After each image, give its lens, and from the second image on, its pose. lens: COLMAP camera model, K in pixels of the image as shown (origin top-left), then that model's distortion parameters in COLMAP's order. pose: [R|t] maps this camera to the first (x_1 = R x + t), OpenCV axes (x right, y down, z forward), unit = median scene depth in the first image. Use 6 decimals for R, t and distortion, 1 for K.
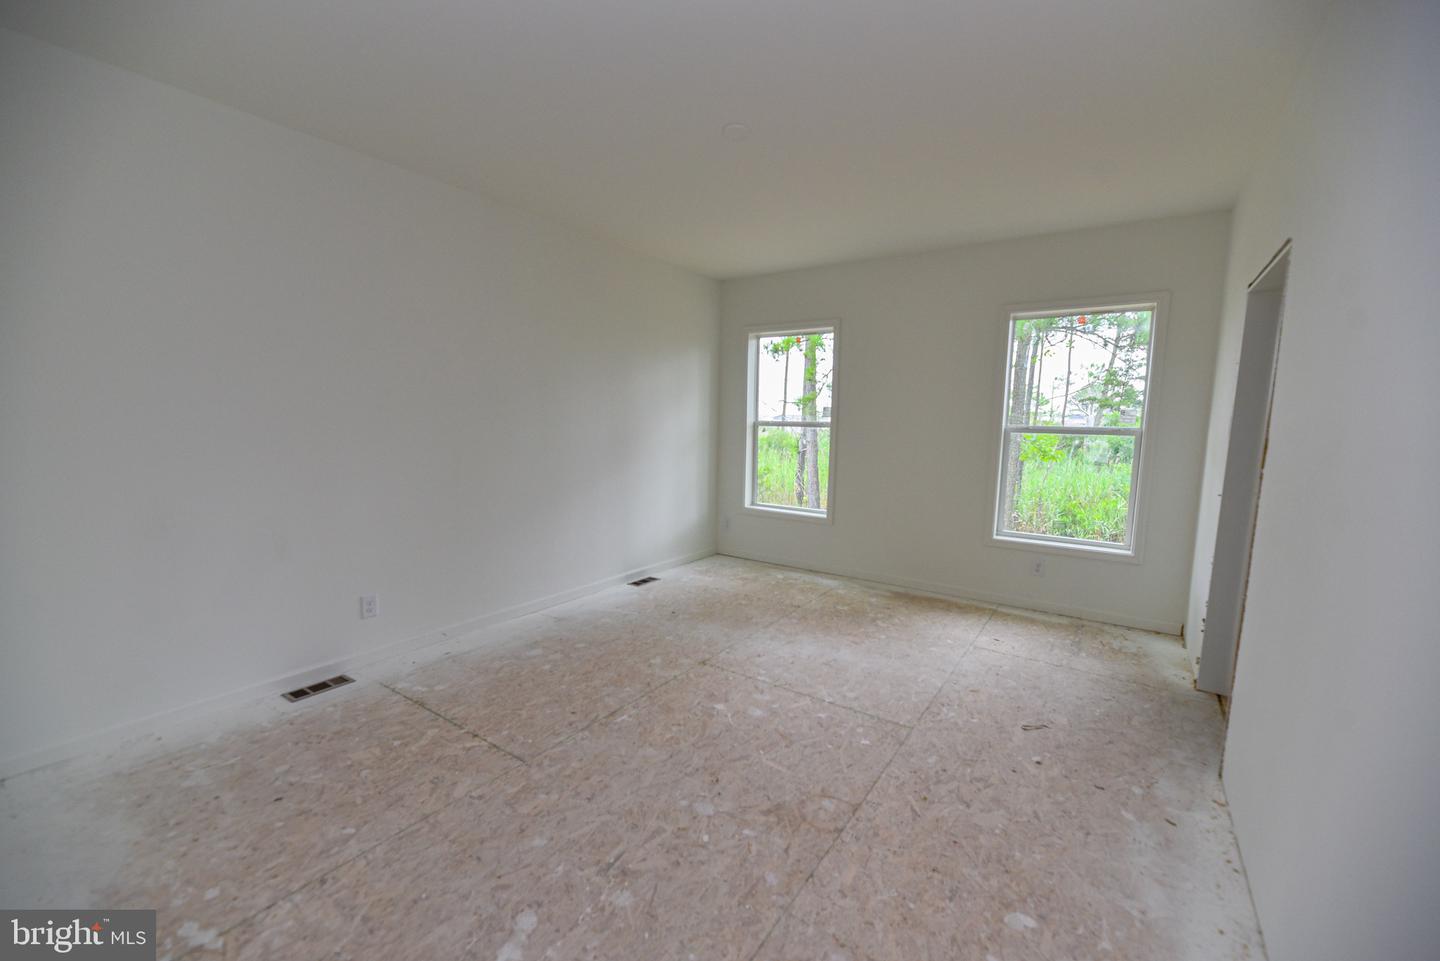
lens RADIAL K [[587.9, 0, 723.7], [0, 587.9, 485.9], [0, 0, 1]] dist [0.003027, -0.004160]
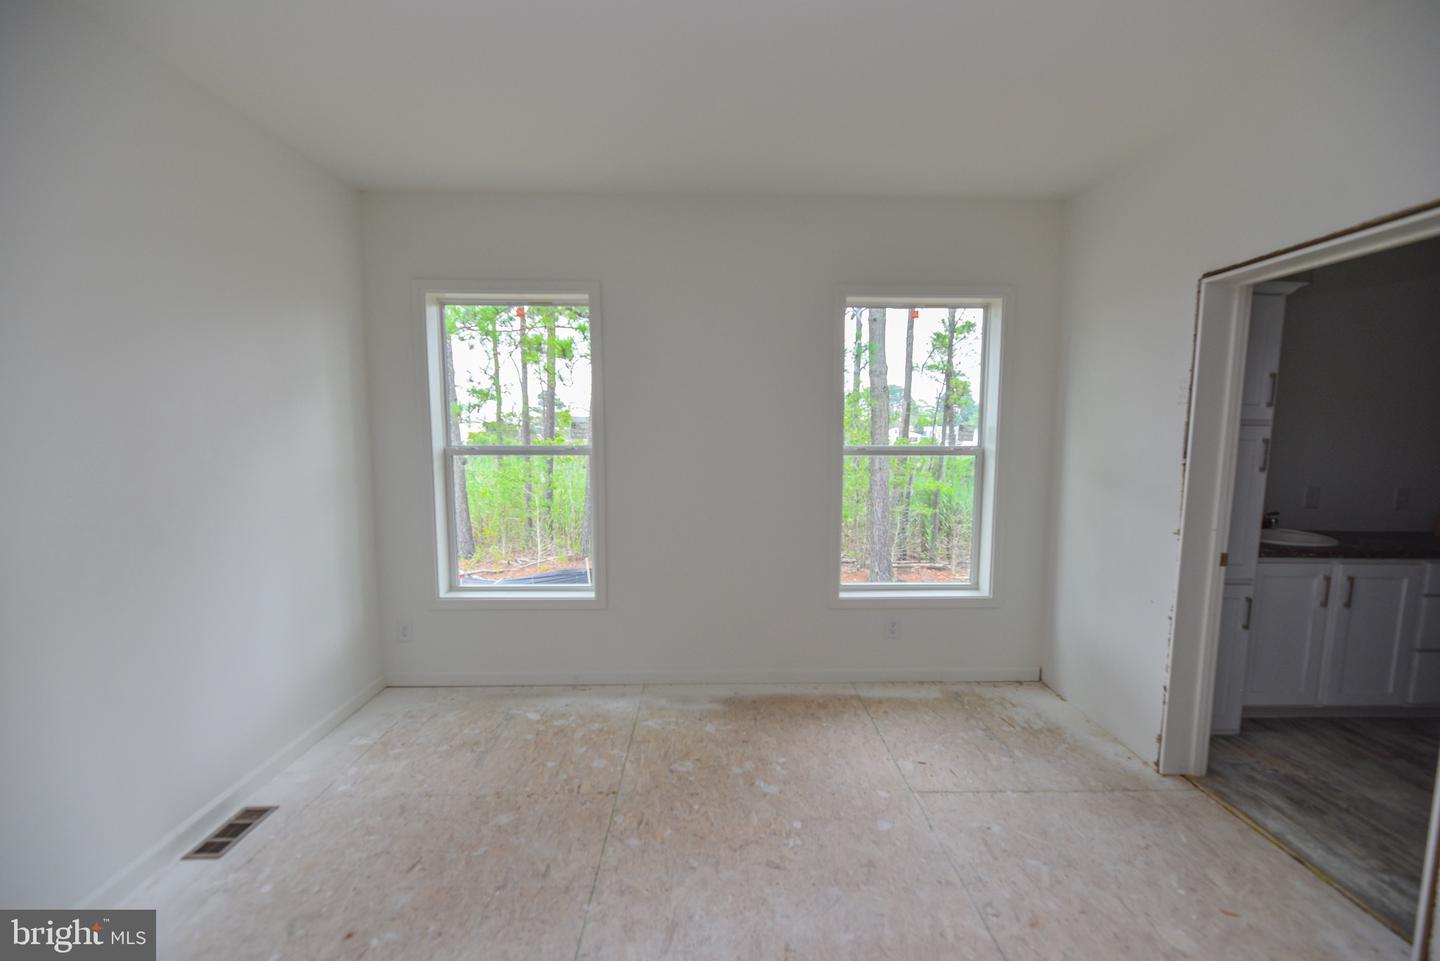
lens RADIAL K [[587.9, 0, 723.7], [0, 587.9, 485.9], [0, 0, 1]] dist [0.003027, -0.004160]
pose [[0.810882, -0.072740, 0.580671, -0.081621], [0.080575, 0.996672, 0.012332, -0.072332], [-0.579636, 0.036788, 0.814045, 0.468715]]
